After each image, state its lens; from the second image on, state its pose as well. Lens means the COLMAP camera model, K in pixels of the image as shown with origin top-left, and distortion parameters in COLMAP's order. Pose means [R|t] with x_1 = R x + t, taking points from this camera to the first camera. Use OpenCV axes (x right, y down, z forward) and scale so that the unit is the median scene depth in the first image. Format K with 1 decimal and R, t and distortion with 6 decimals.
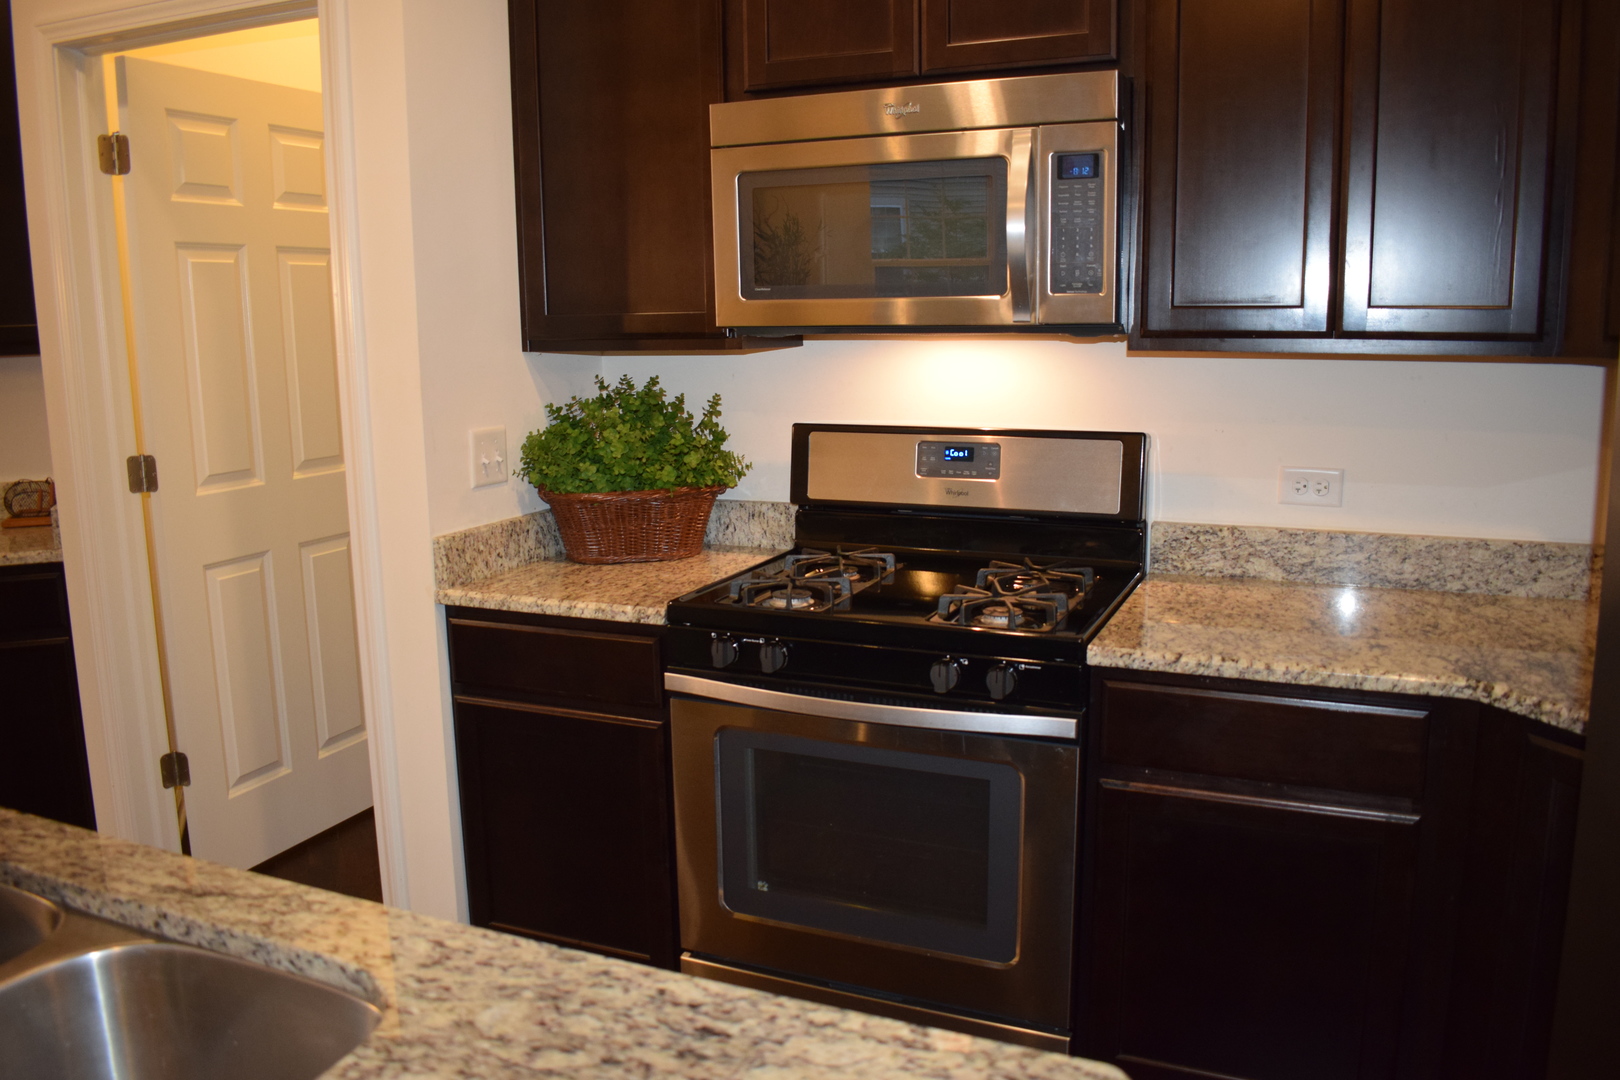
lens RADIAL K [[1267.3, 0, 815.3], [0, 1267.3, 538.4], [0, 0, 1]] dist [-0.089582, 0.006161]
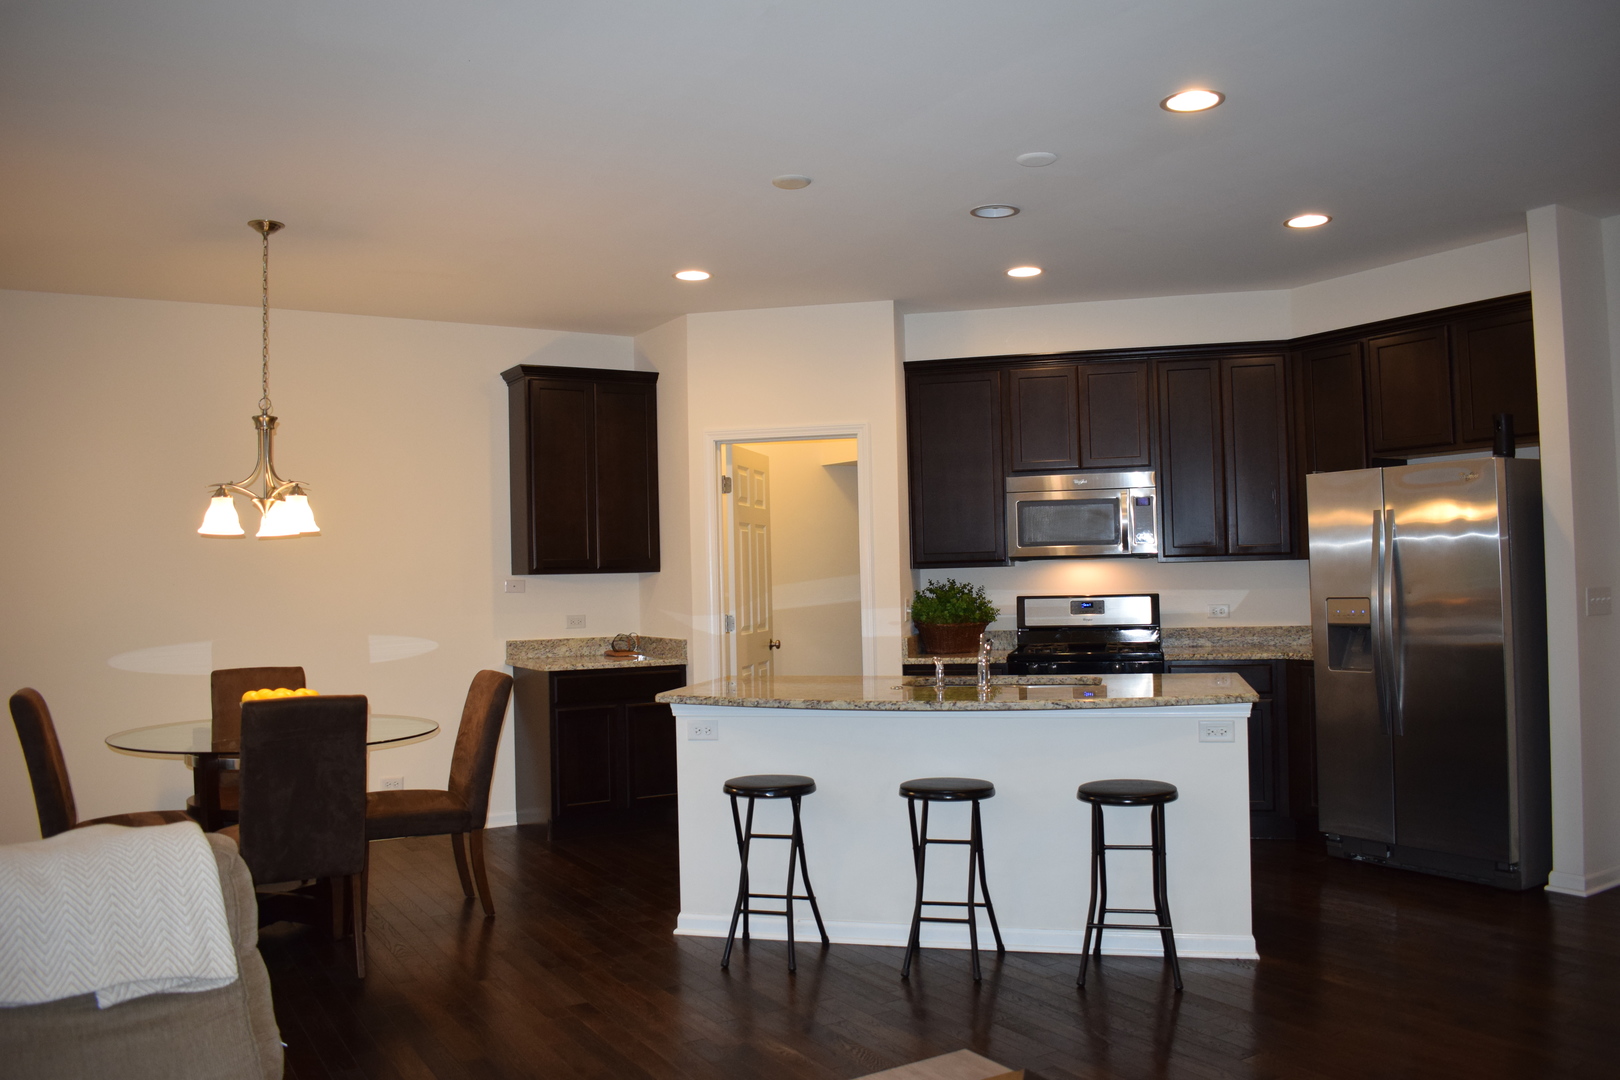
lens RADIAL K [[1267.3, 0, 820.0], [0, 1267.3, 543.2], [0, 0, 1]] dist [-0.089582, 0.006161]
pose [[0.987632, -0.005301, 0.156703, -0.848438], [0.036980, 0.979108, -0.199950, 0.311870], [-0.152369, 0.203272, 0.967194, -1.476883]]
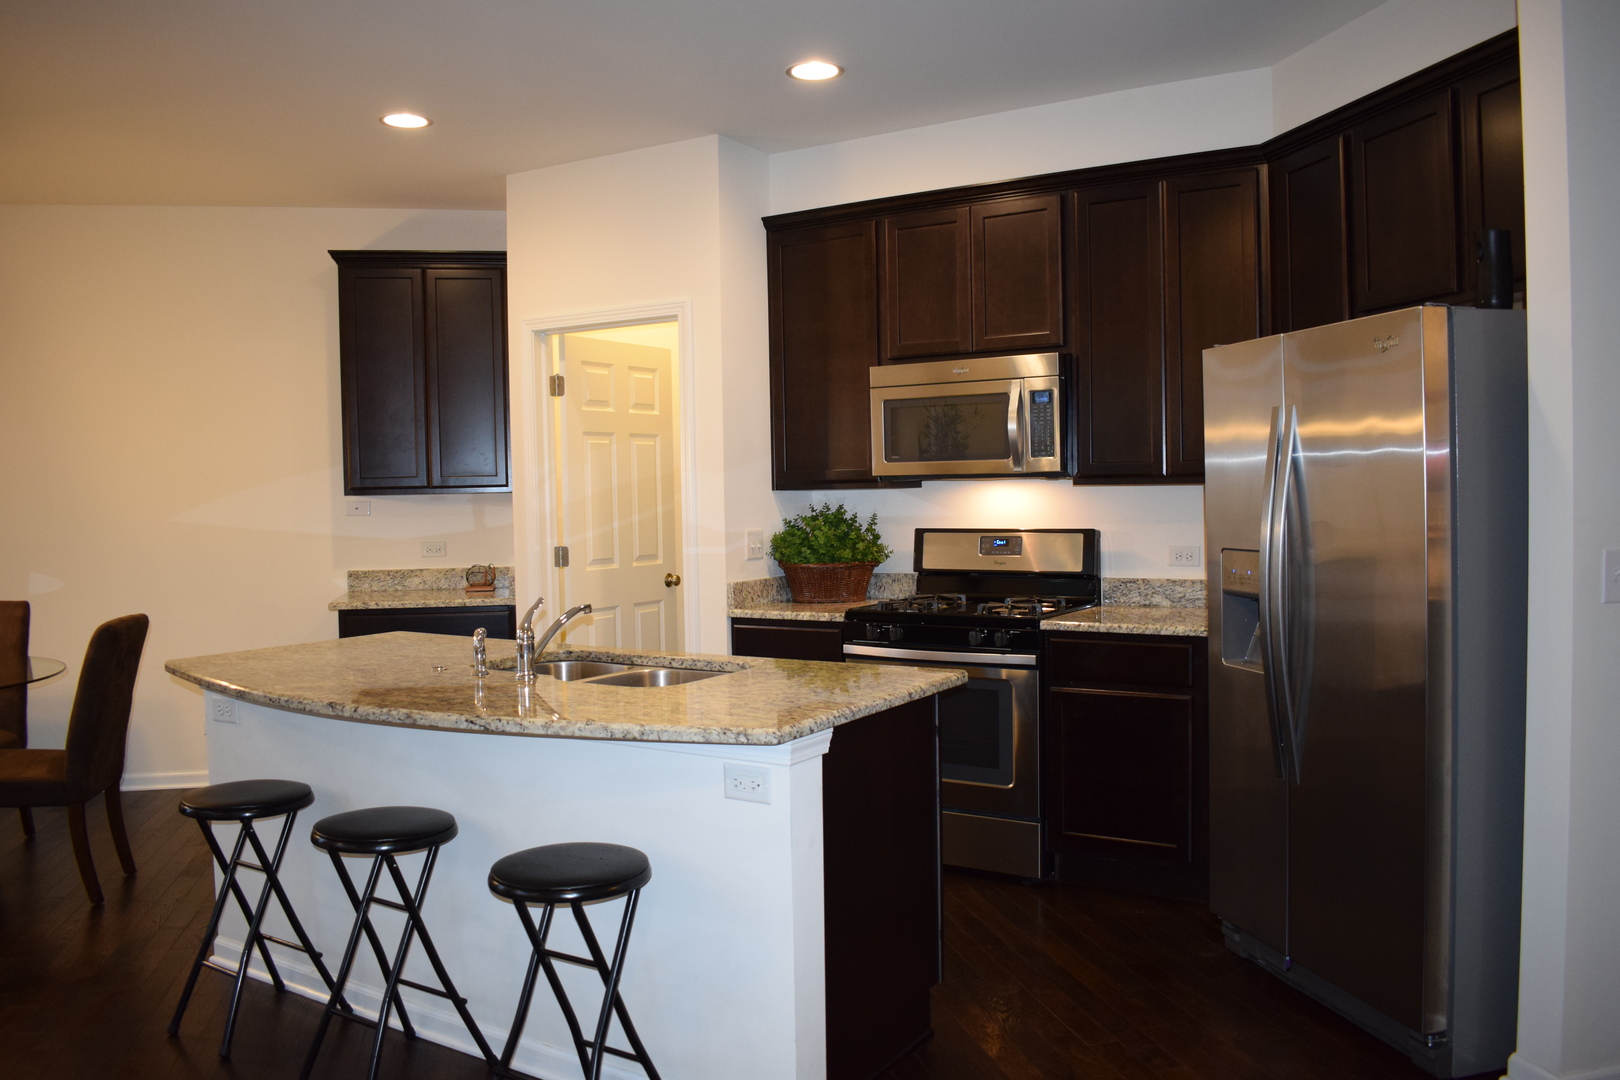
lens RADIAL K [[1267.3, 0, 817.6], [0, 1267.3, 537.5], [0, 0, 1]] dist [-0.089582, 0.006161]
pose [[0.989120, 0.001251, -0.147106, 0.121513], [-0.020915, 0.991002, -0.132200, 0.182156], [0.145617, 0.133839, 0.980246, -0.895341]]
